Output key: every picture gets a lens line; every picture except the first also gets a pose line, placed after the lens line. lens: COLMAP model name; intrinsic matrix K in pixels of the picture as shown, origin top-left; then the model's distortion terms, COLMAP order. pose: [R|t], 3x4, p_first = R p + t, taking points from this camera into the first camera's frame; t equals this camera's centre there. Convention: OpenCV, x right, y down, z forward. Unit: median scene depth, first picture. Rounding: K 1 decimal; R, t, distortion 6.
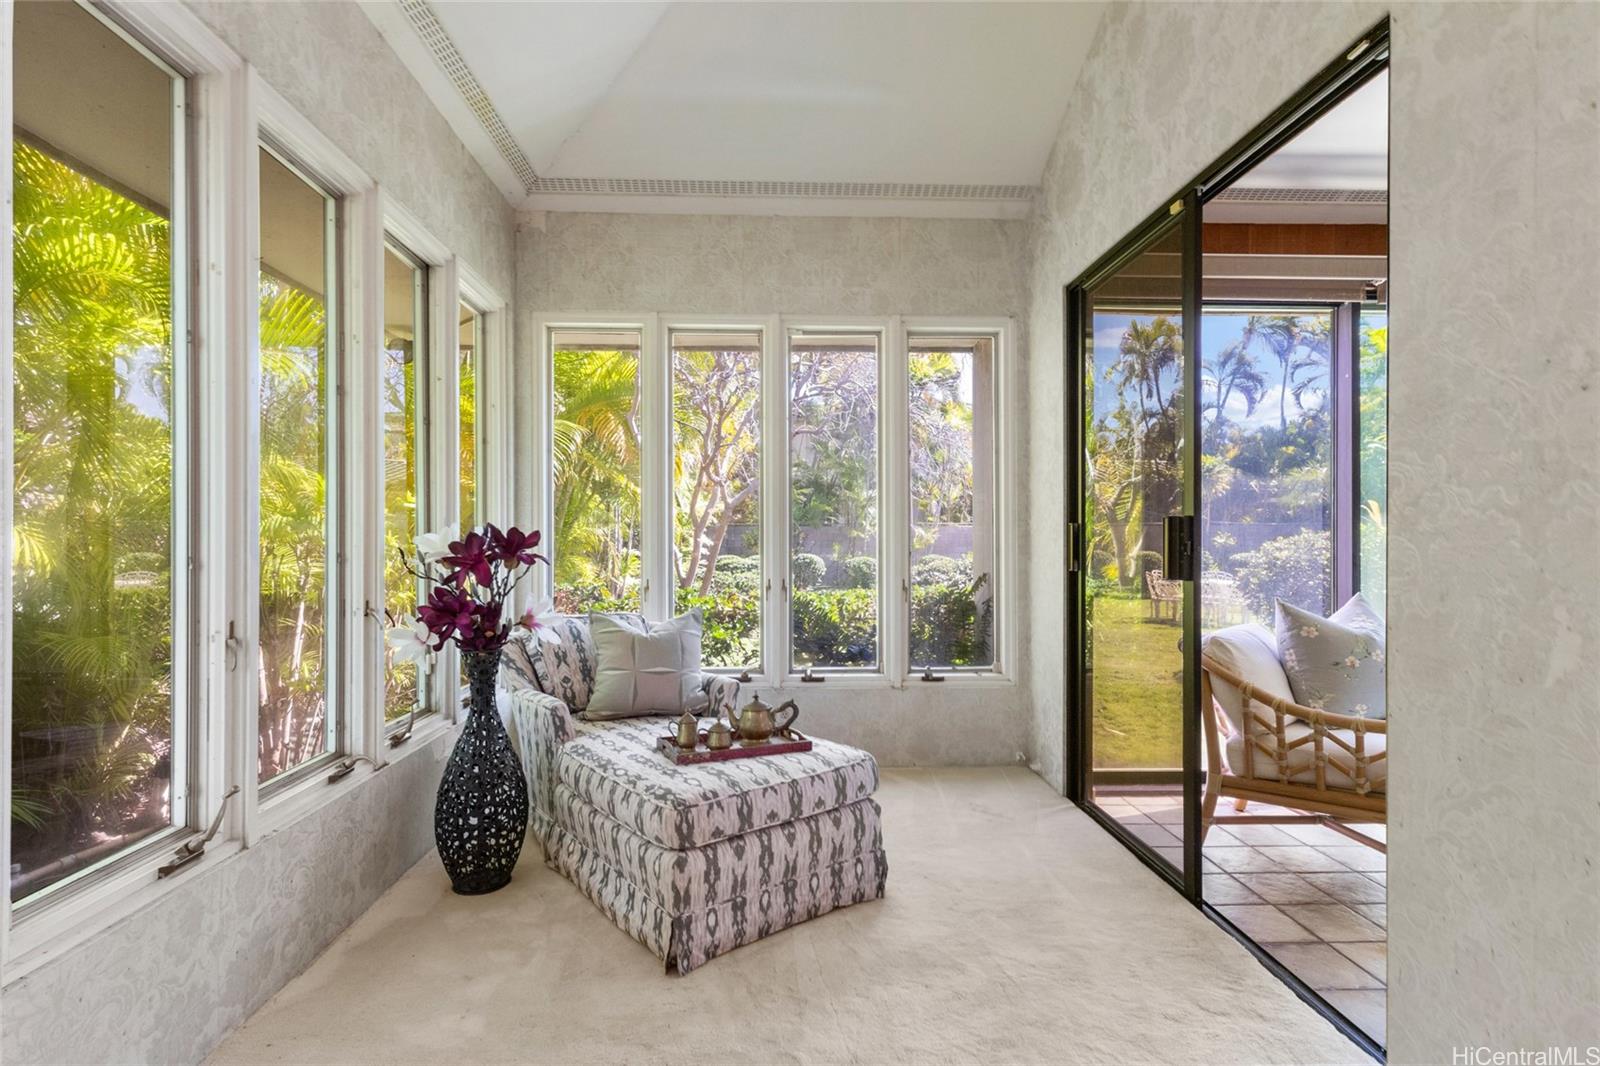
lens RADIAL K [[763.4, 0, 795.5], [0, 763.4, 535.7], [0, 0, 1]] dist [0.001437, 0.000186]
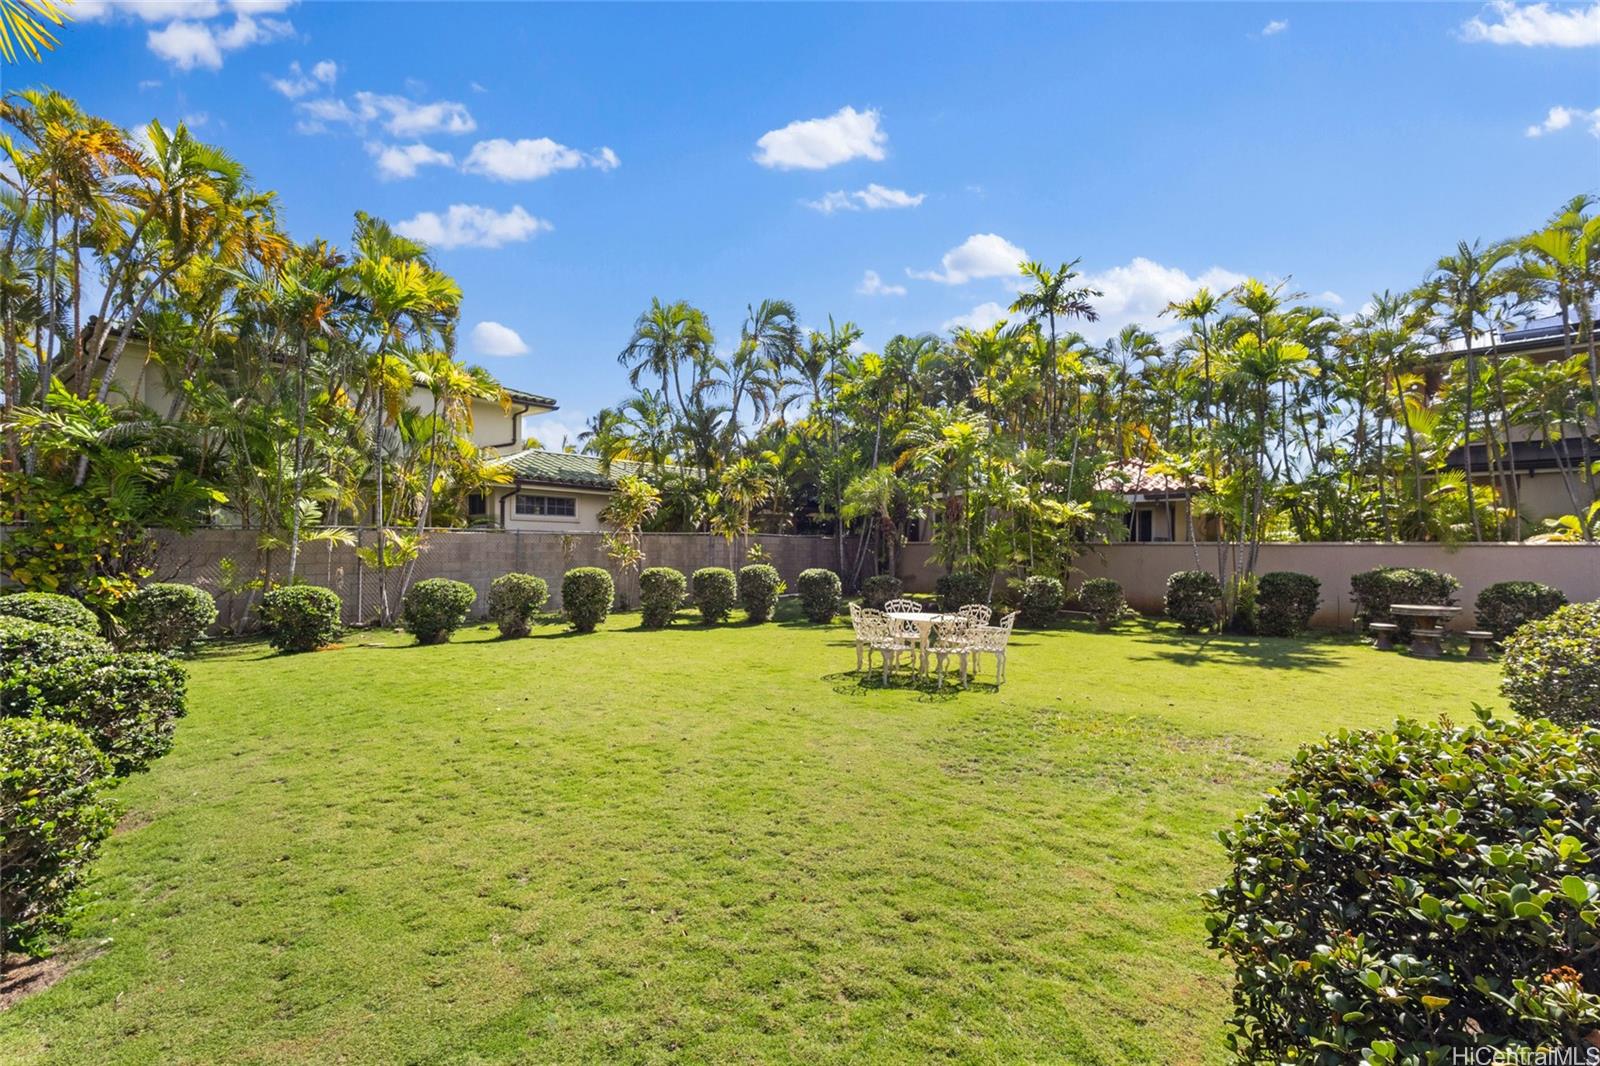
lens RADIAL K [[763.4, 0, 799.3], [0, 763.4, 539.1], [0, 0, 1]] dist [0.001437, 0.000186]
pose [[0.745982, 0.011068, 0.665874, -0.006468], [-0.003821, 0.999917, -0.012339, 0.000687], [-0.665955, 0.006661, 0.745962, 0.251002]]
